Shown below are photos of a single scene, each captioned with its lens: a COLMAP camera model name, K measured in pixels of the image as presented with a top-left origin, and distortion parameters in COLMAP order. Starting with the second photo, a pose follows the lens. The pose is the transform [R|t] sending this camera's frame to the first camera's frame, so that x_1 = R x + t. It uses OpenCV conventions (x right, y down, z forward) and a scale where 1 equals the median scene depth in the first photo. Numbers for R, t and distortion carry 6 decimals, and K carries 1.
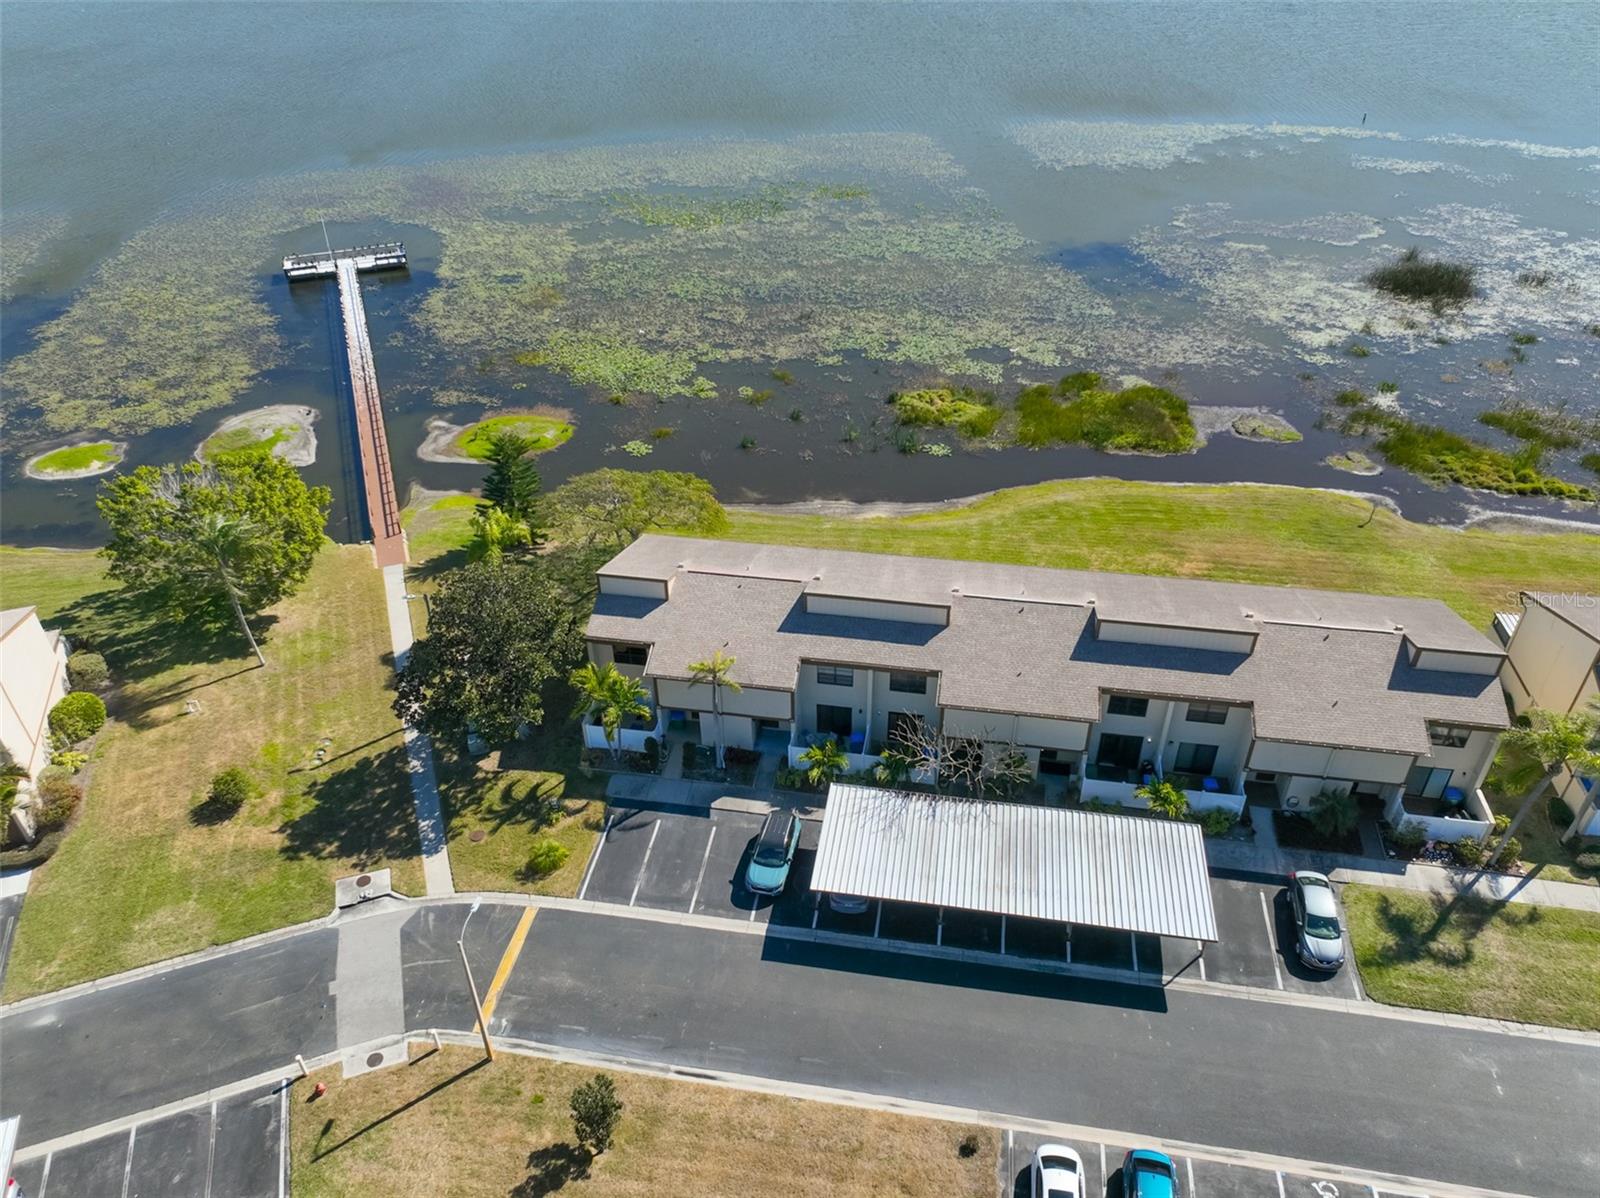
lens RADIAL K [[1104.3, 0, 811.2], [0, 1104.3, 589.8], [0, 0, 1]] dist [0.002031, 0.013136]
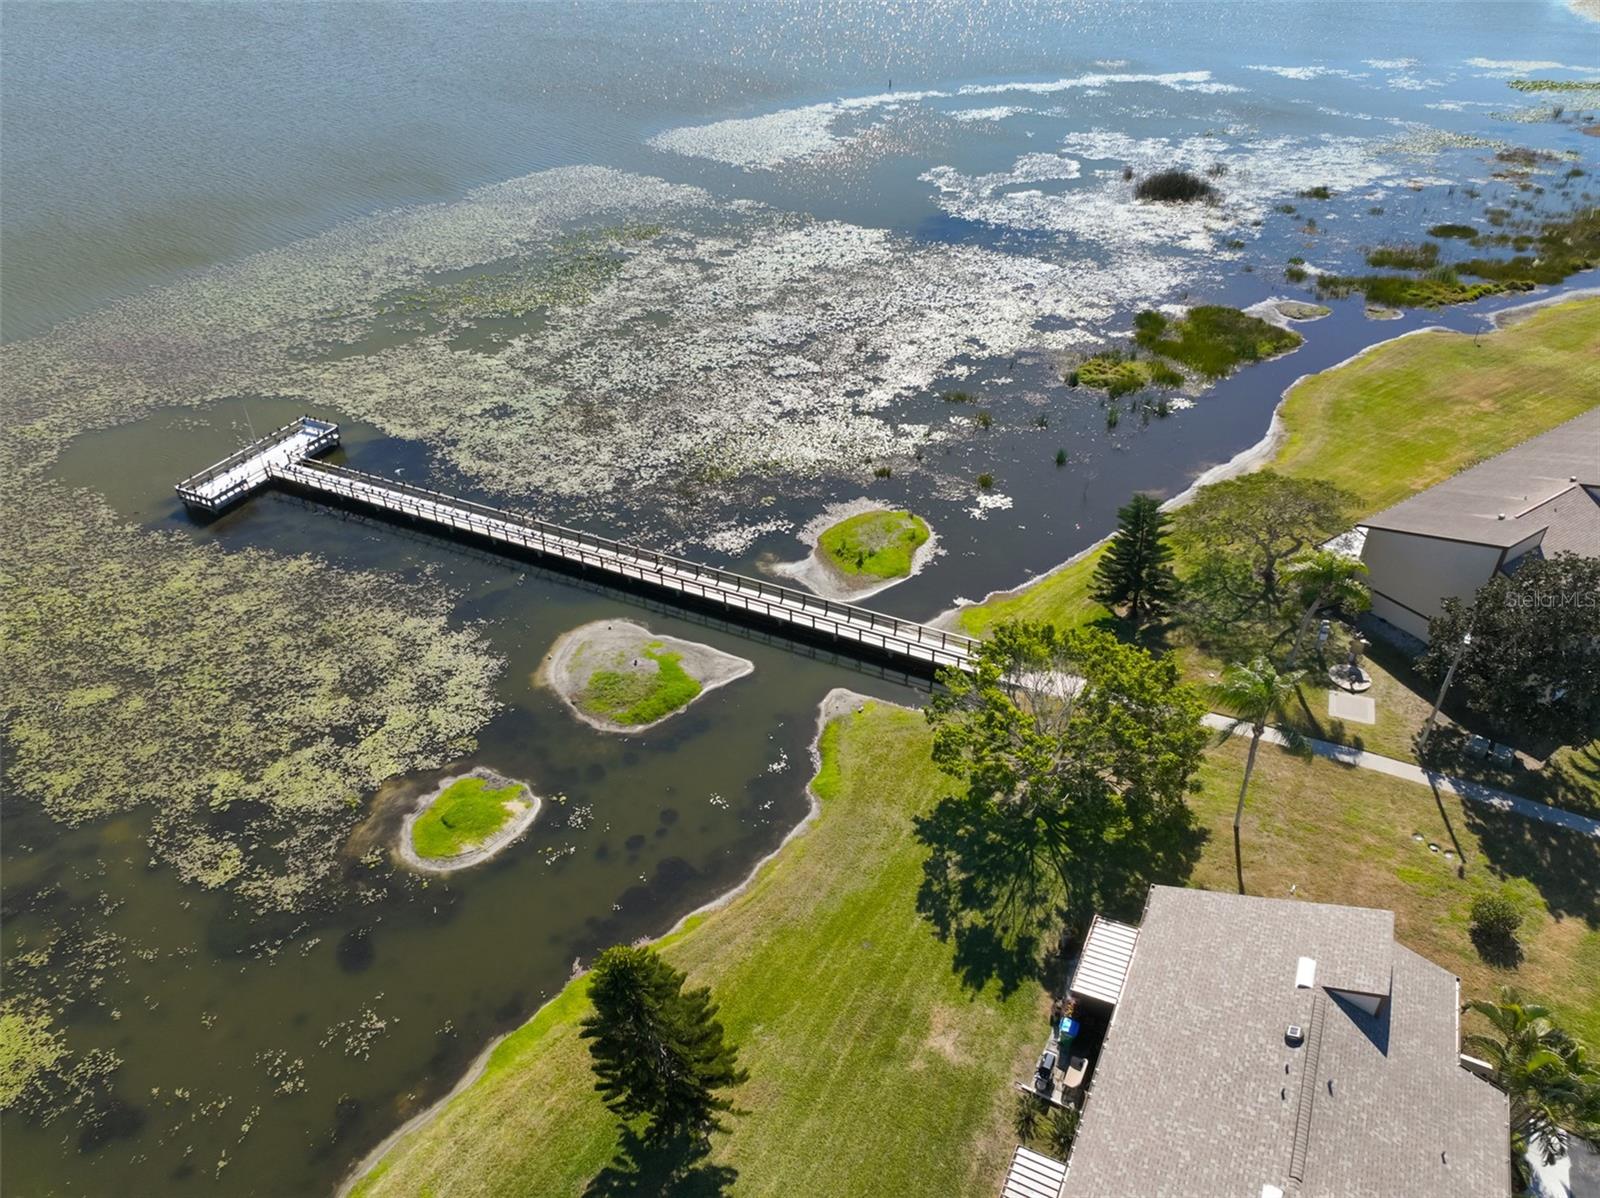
lens RADIAL K [[1104.3, 0, 800.4], [0, 1104.3, 607.1], [0, 0, 1]] dist [0.002031, 0.013136]
pose [[0.733988, -0.400356, 0.548613, -1.269327], [0.400284, 0.907579, 0.126777, -0.358253], [-0.548666, 0.126548, 0.826409, 0.532833]]
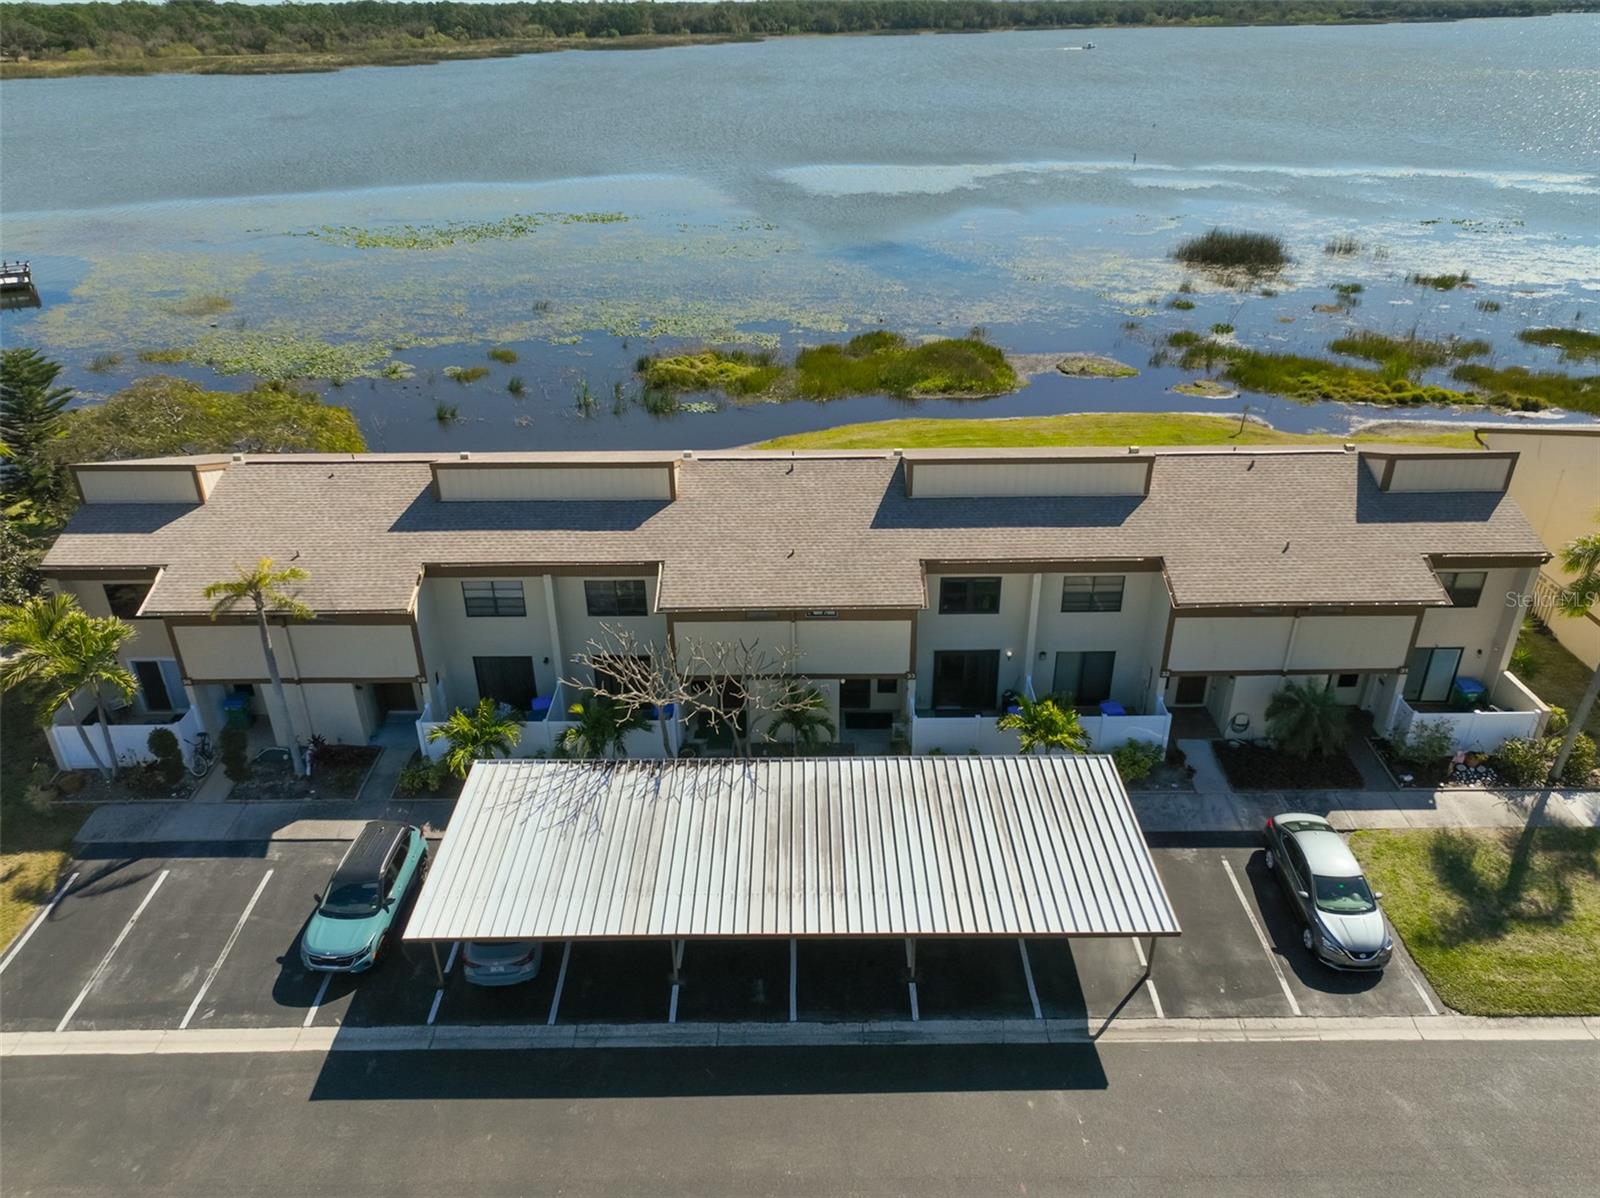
lens RADIAL K [[1104.3, 0, 804.3], [0, 1104.3, 593.0], [0, 0, 1]] dist [0.002031, 0.013136]
pose [[0.986292, -0.077140, 0.145868, 0.100299], [0.096119, 0.987120, -0.127889, 0.166871], [-0.134124, 0.140157, 0.981003, 0.386914]]
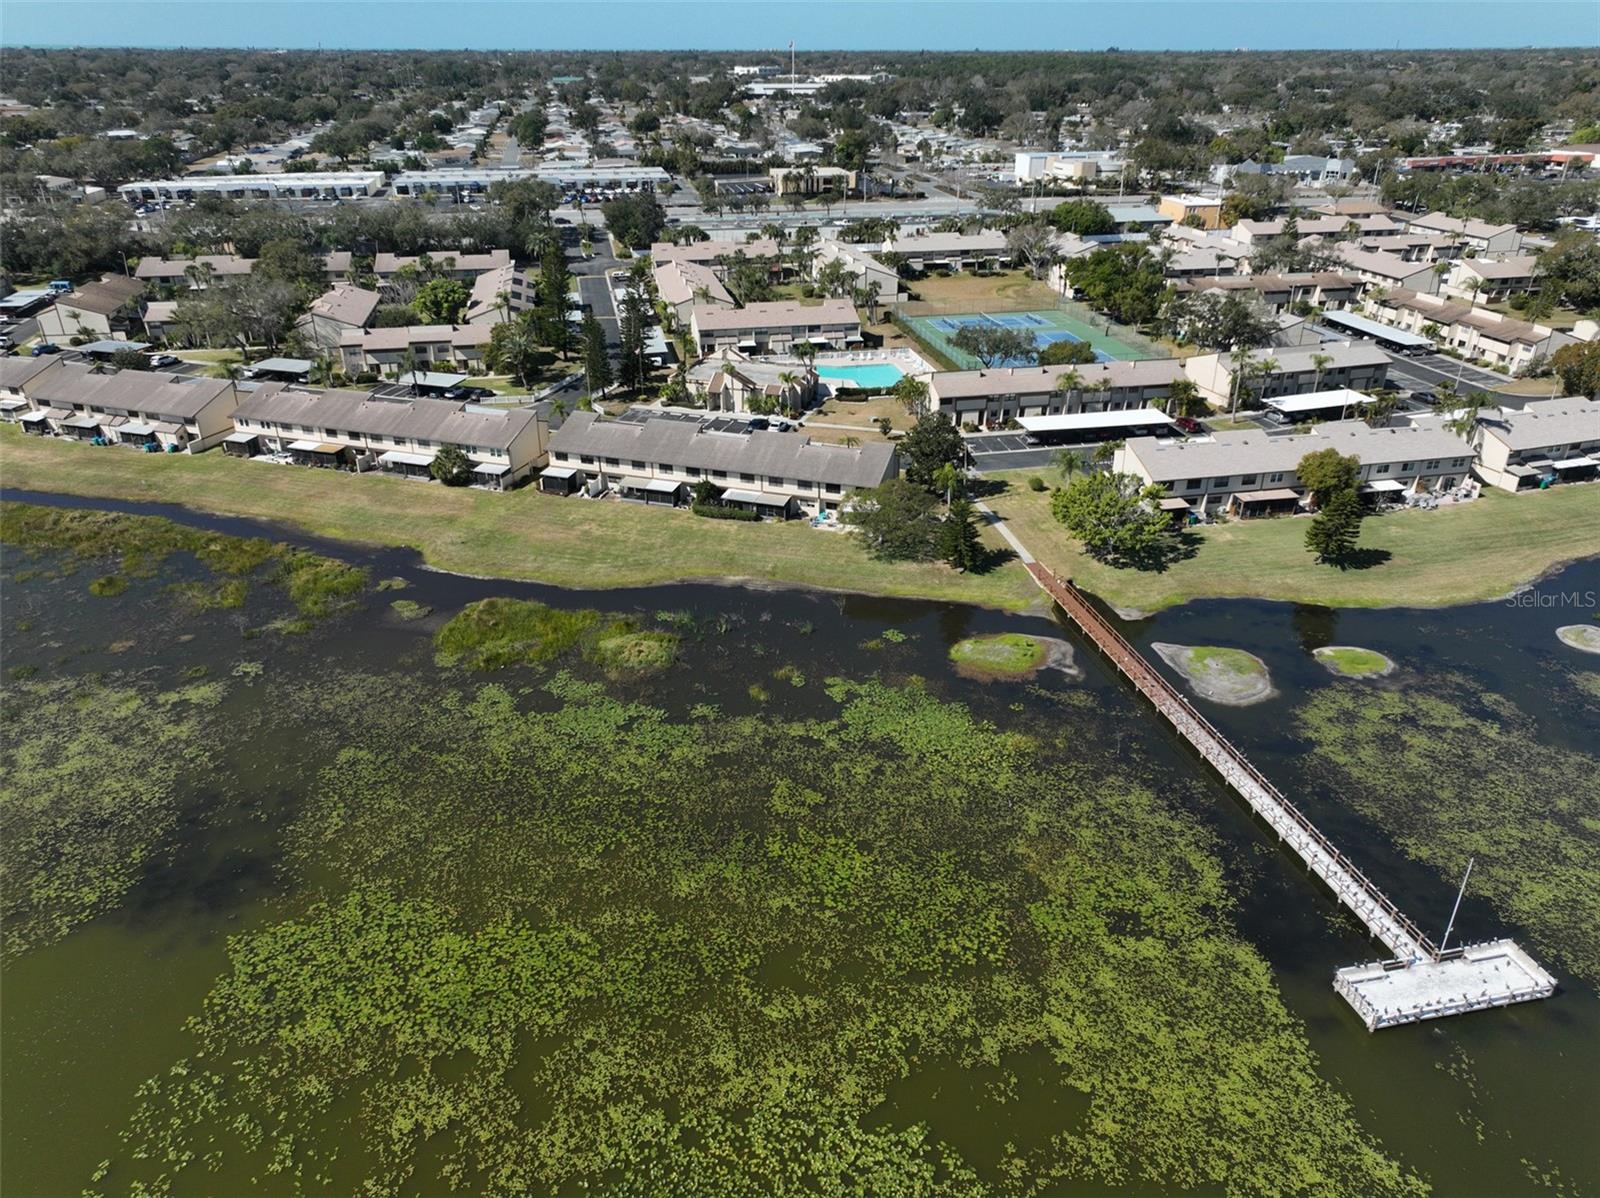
lens RADIAL K [[1104.3, 0, 800.7], [0, 1104.3, 592.9], [0, 0, 1]] dist [0.002031, 0.013136]
pose [[-0.987425, -0.060600, 0.146010, -0.362365], [0.100590, 0.471668, 0.876020, -1.968933], [-0.121955, 0.879691, -0.459641, 2.413756]]
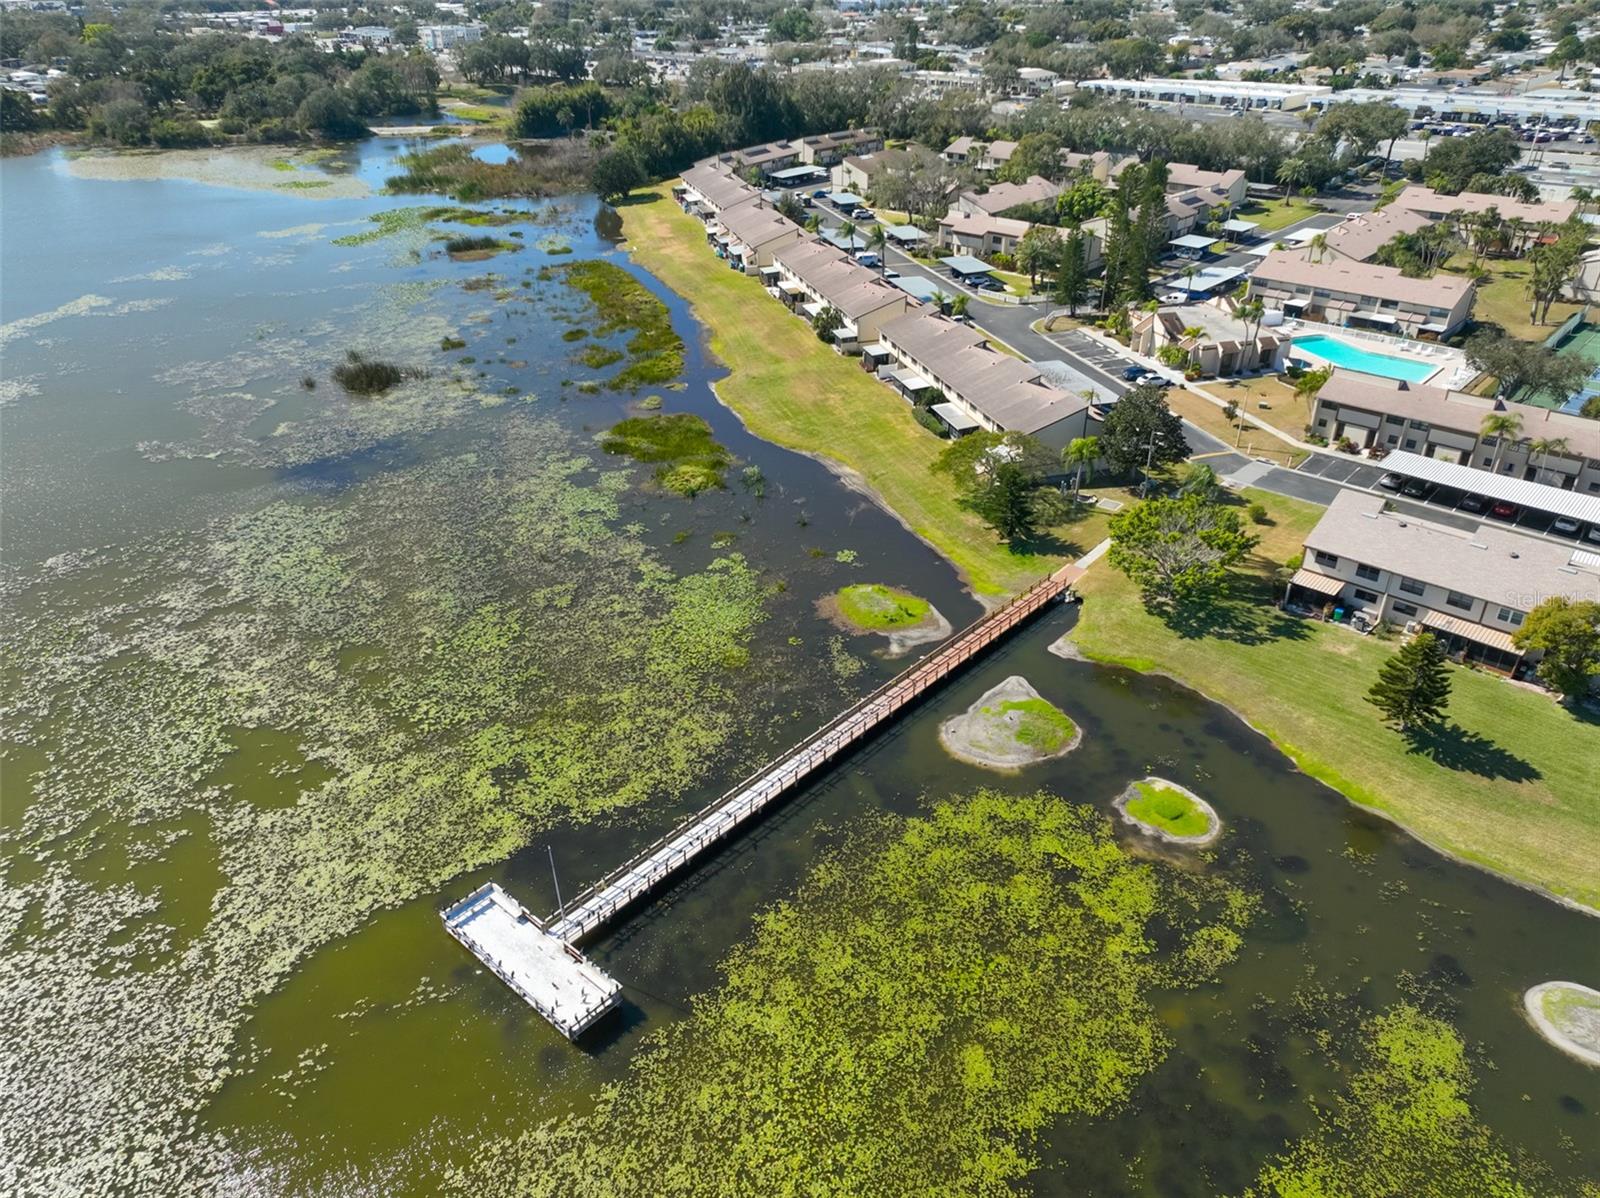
lens RADIAL K [[1104.3, 0, 811.7], [0, 1104.3, 610.8], [0, 0, 1]] dist [0.002031, 0.013136]
pose [[-0.455654, -0.443230, 0.771963, -1.760221], [0.526493, 0.565079, 0.635210, -1.411571], [-0.717764, 0.695869, -0.024123, 1.716942]]
